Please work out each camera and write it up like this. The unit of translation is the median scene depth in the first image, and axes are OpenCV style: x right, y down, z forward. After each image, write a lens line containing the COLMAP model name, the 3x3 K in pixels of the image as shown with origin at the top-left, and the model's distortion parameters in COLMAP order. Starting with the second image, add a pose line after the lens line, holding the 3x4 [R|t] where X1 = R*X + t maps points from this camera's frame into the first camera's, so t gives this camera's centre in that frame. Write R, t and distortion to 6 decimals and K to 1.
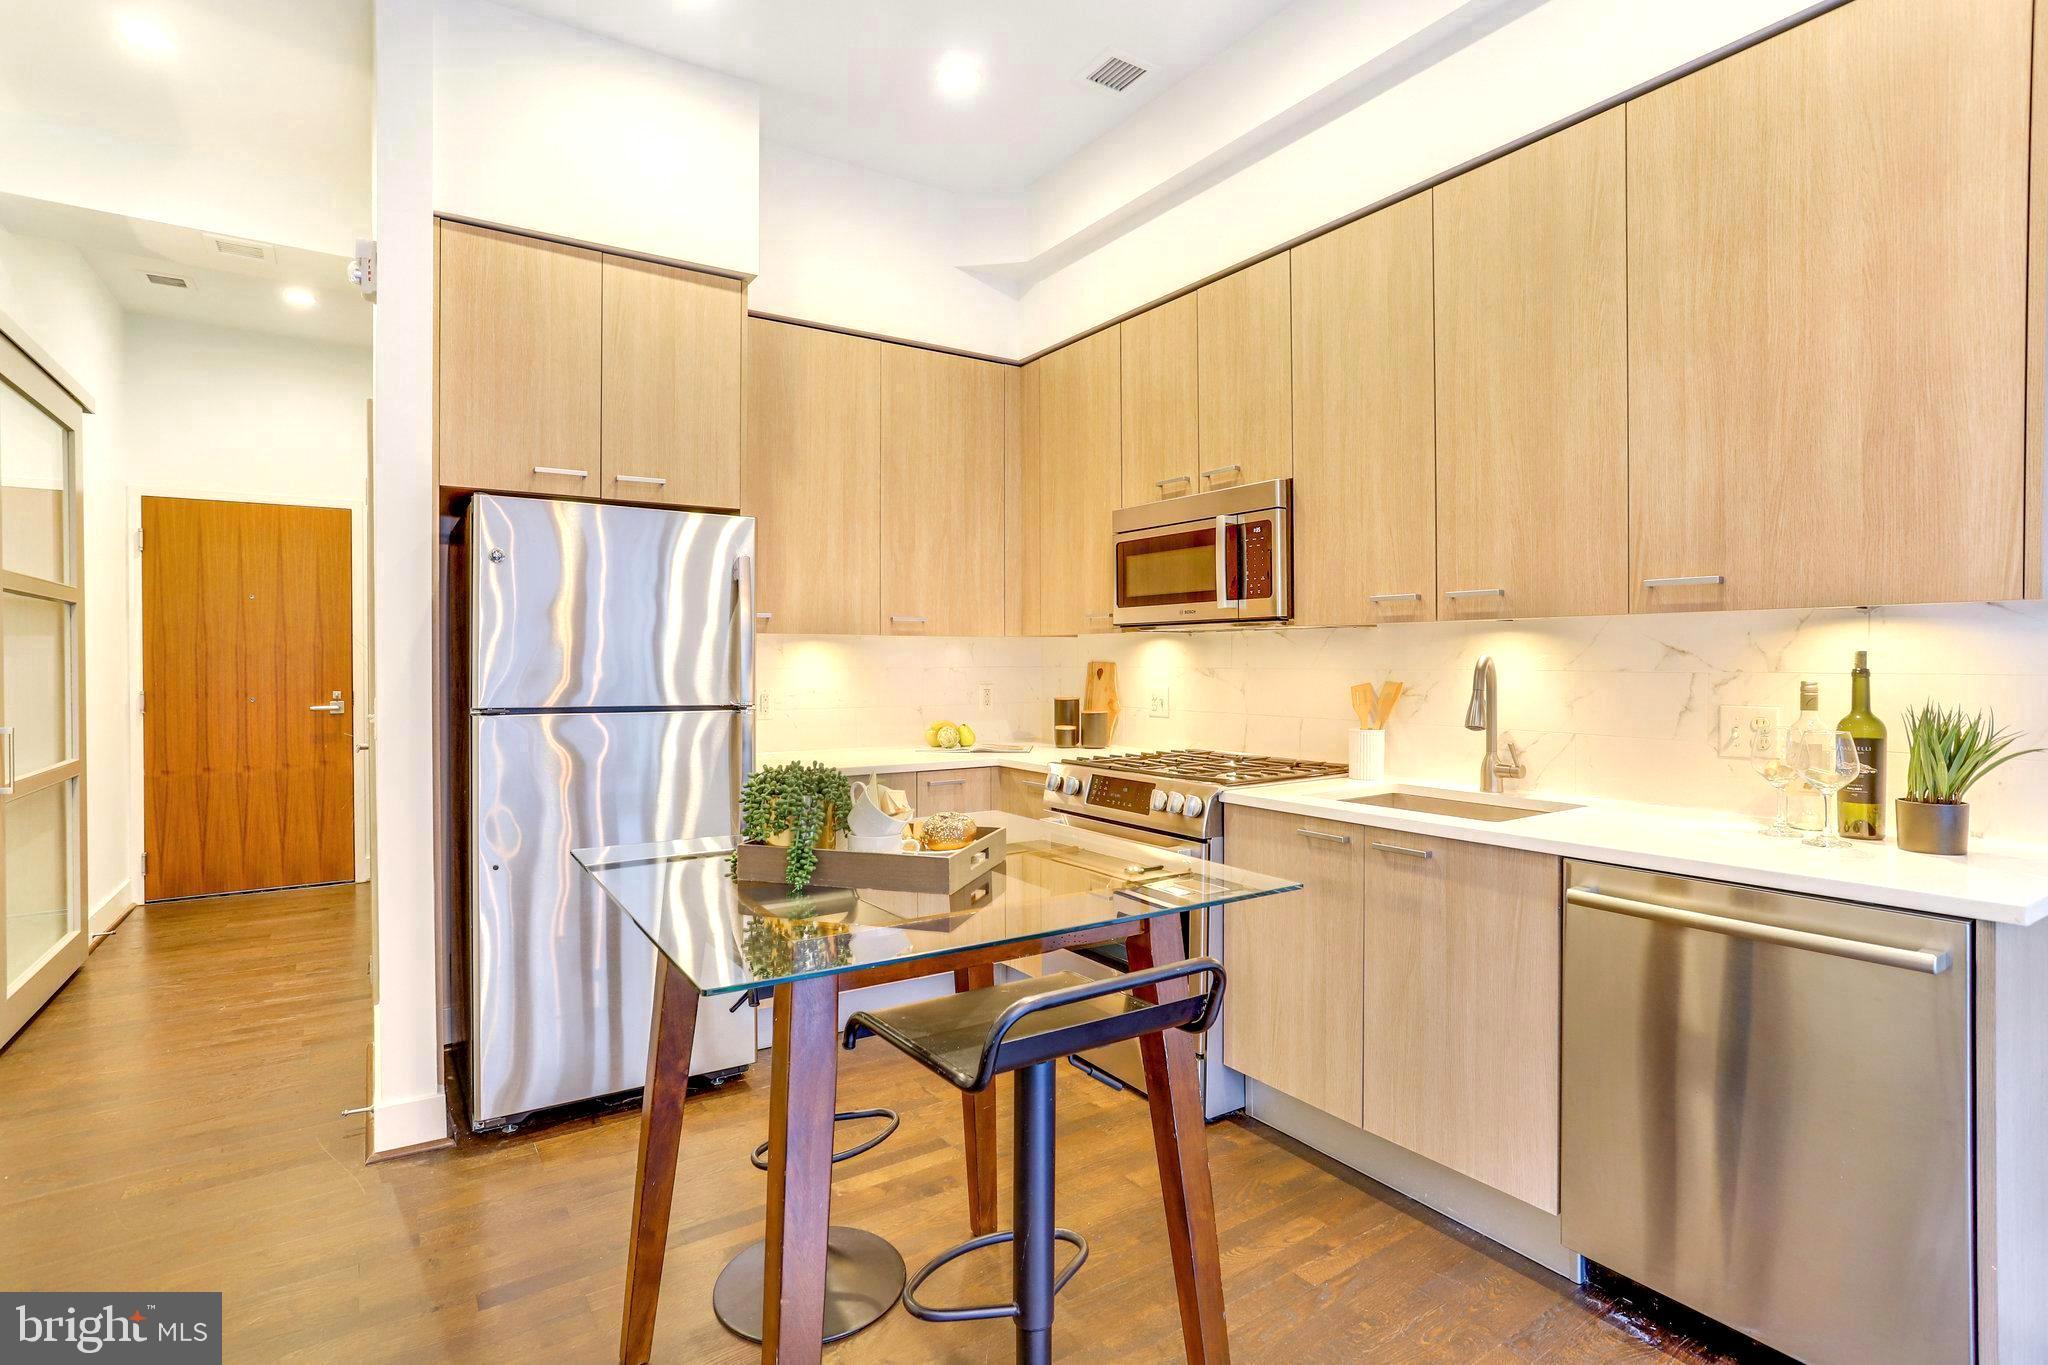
lens RADIAL K [[1007.0, 0, 1042.7], [0, 1007.0, 662.7], [0, 0, 1]] dist [-0.049037, 0.024579]
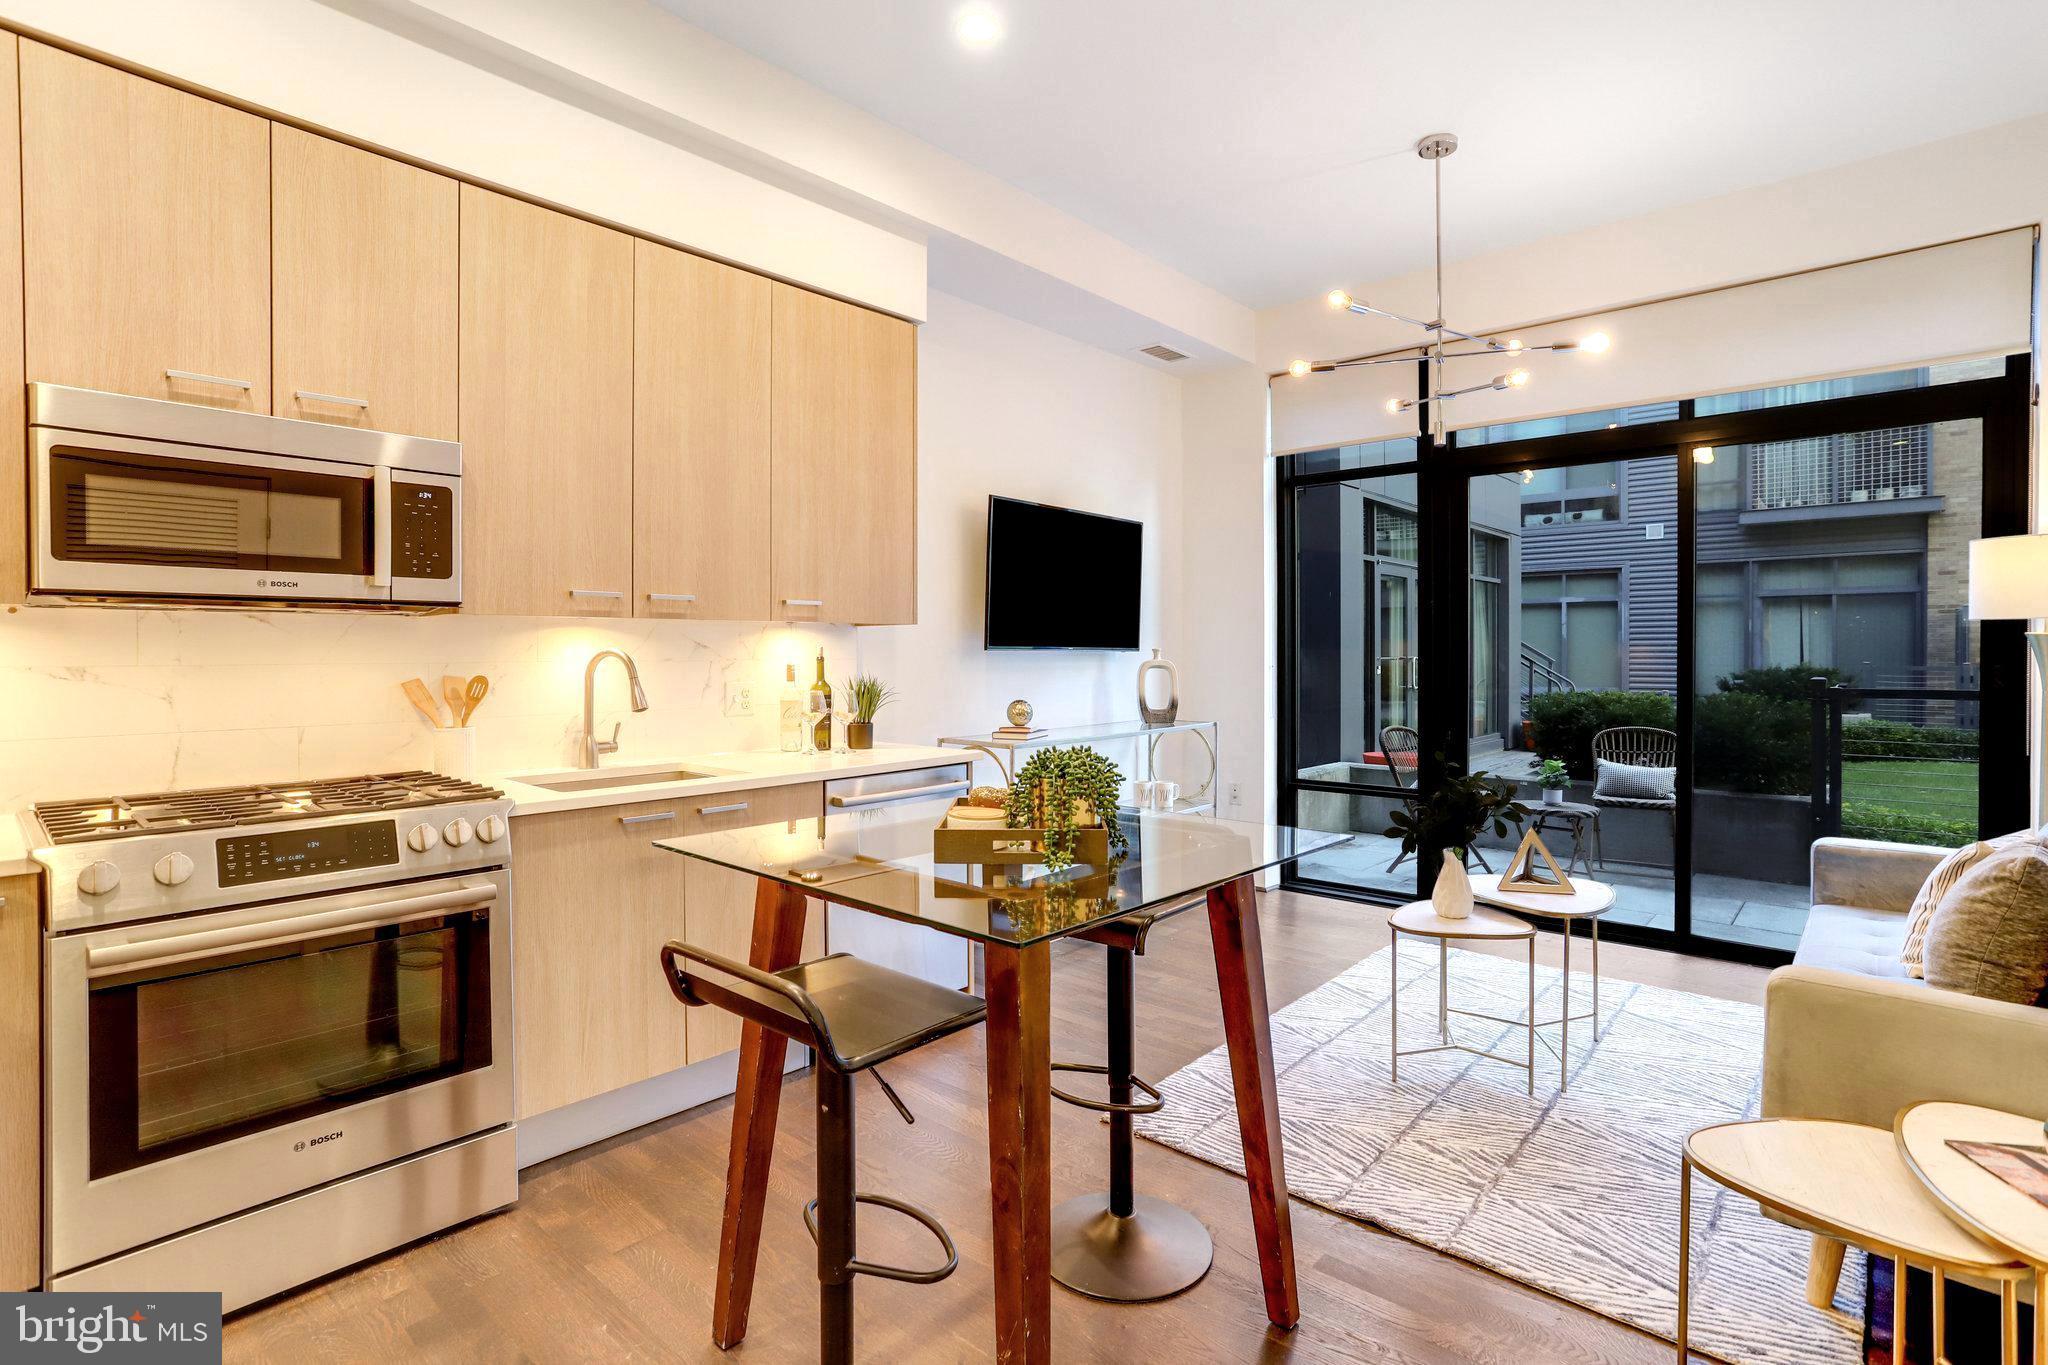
lens RADIAL K [[1007.0, 0, 1042.7], [0, 1007.0, 662.7], [0, 0, 1]] dist [-0.049037, 0.024579]
pose [[-0.258997, -0.010558, 0.965821, -0.799406], [0.000532, 0.999939, 0.011074, -0.002922], [-0.965878, 0.003382, -0.258975, 0.816510]]
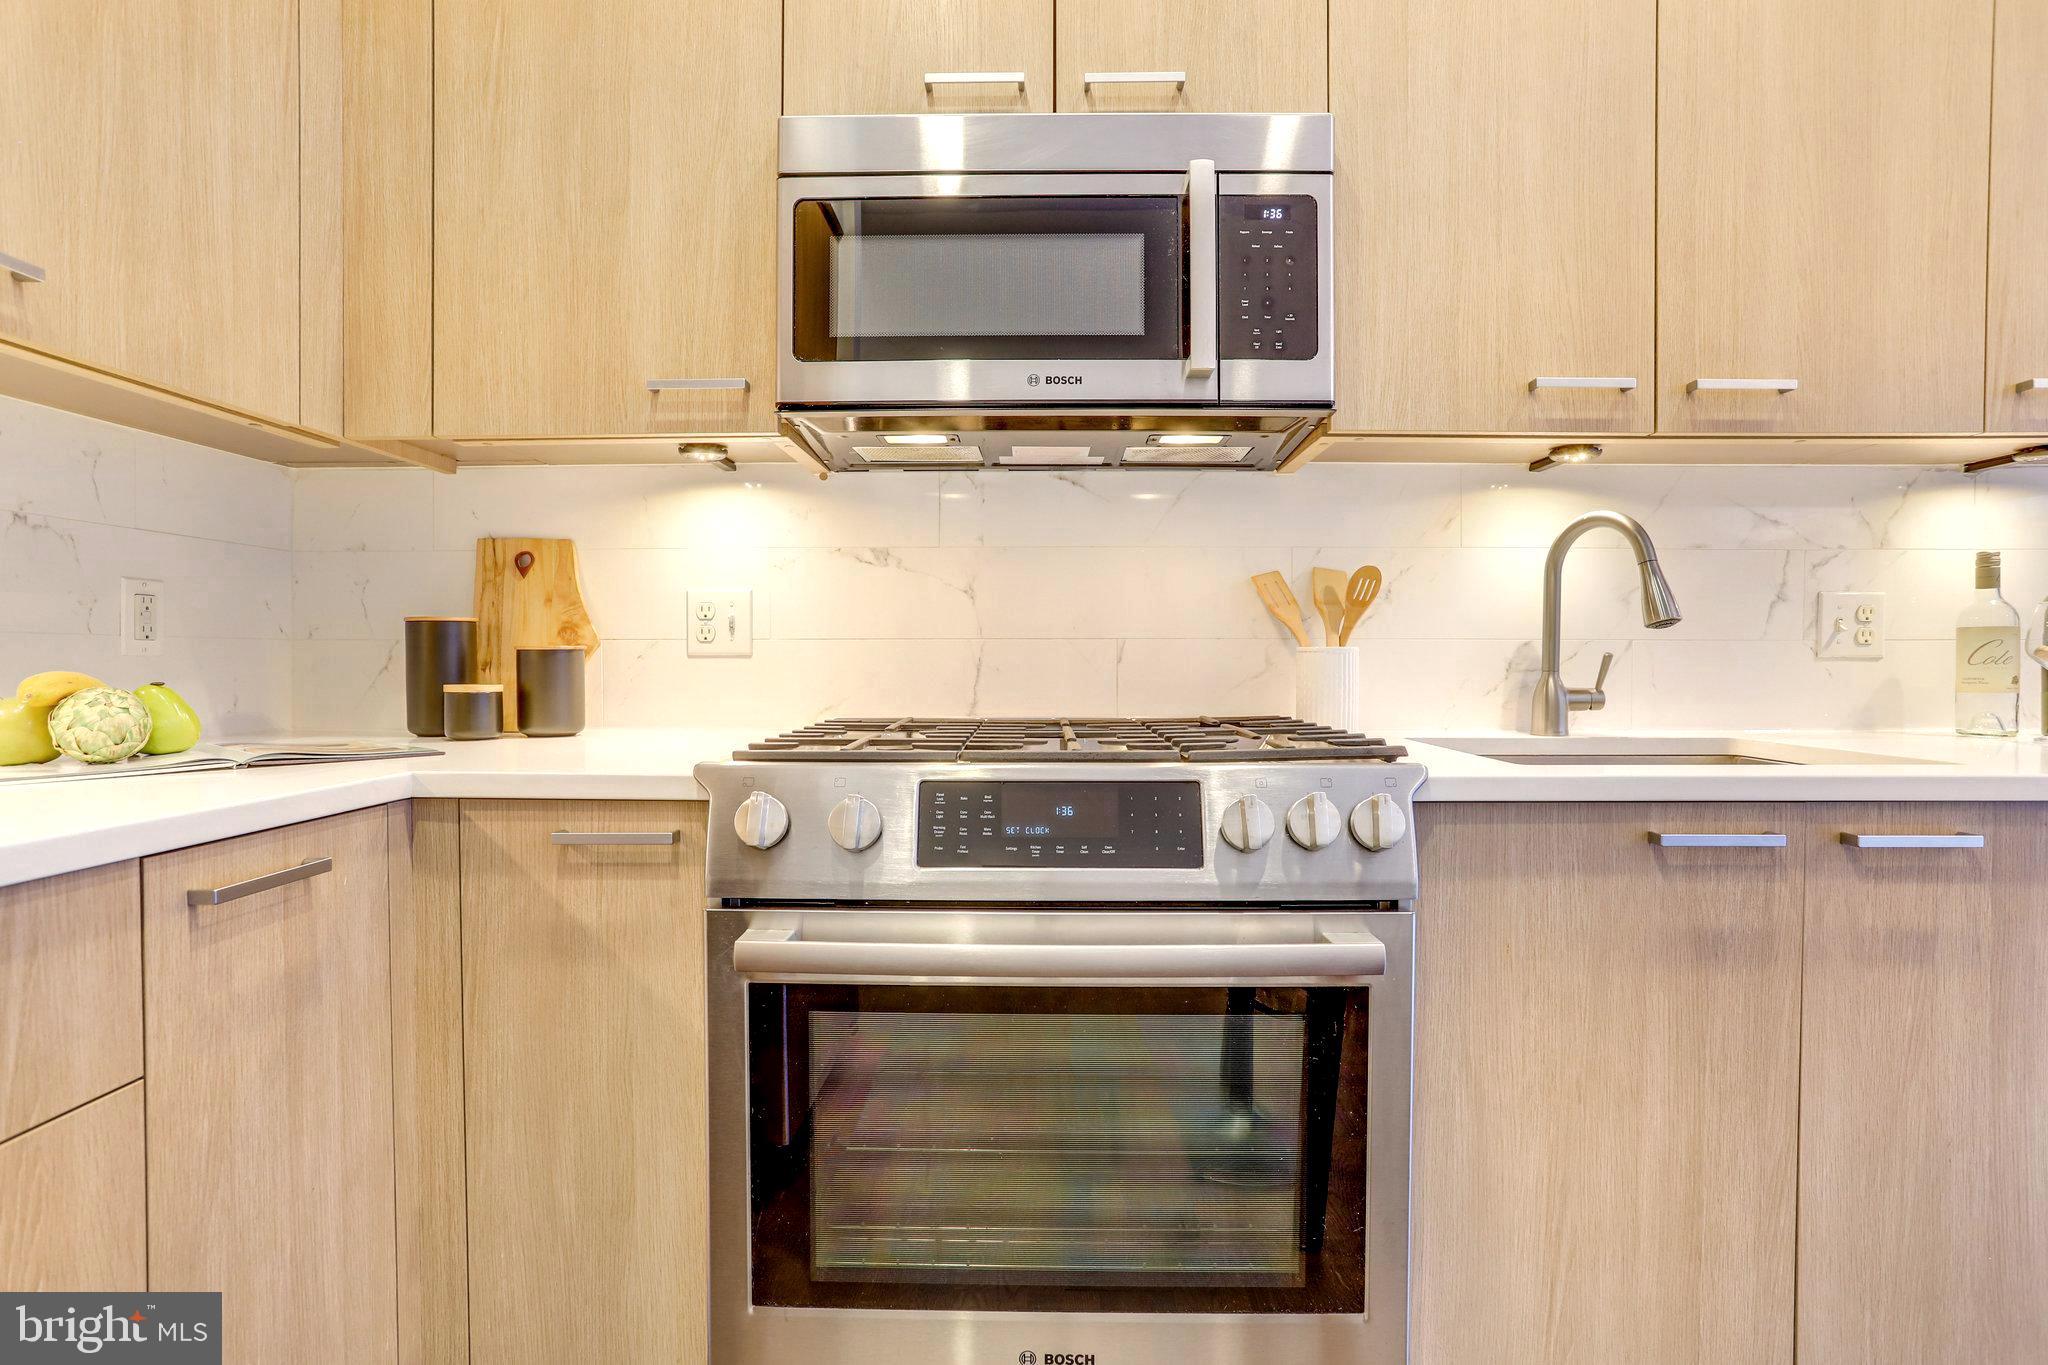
lens RADIAL K [[960.1, 0, 1012.8], [0, 960.1, 677.7], [0, 0, 1]] dist [-0.045318, 0.020649]
pose [[0.582552, -0.013820, 0.812676, -0.244599], [0.000538, 0.999862, 0.016618, 0.085356], [-0.812793, -0.009244, 0.582479, 0.951795]]
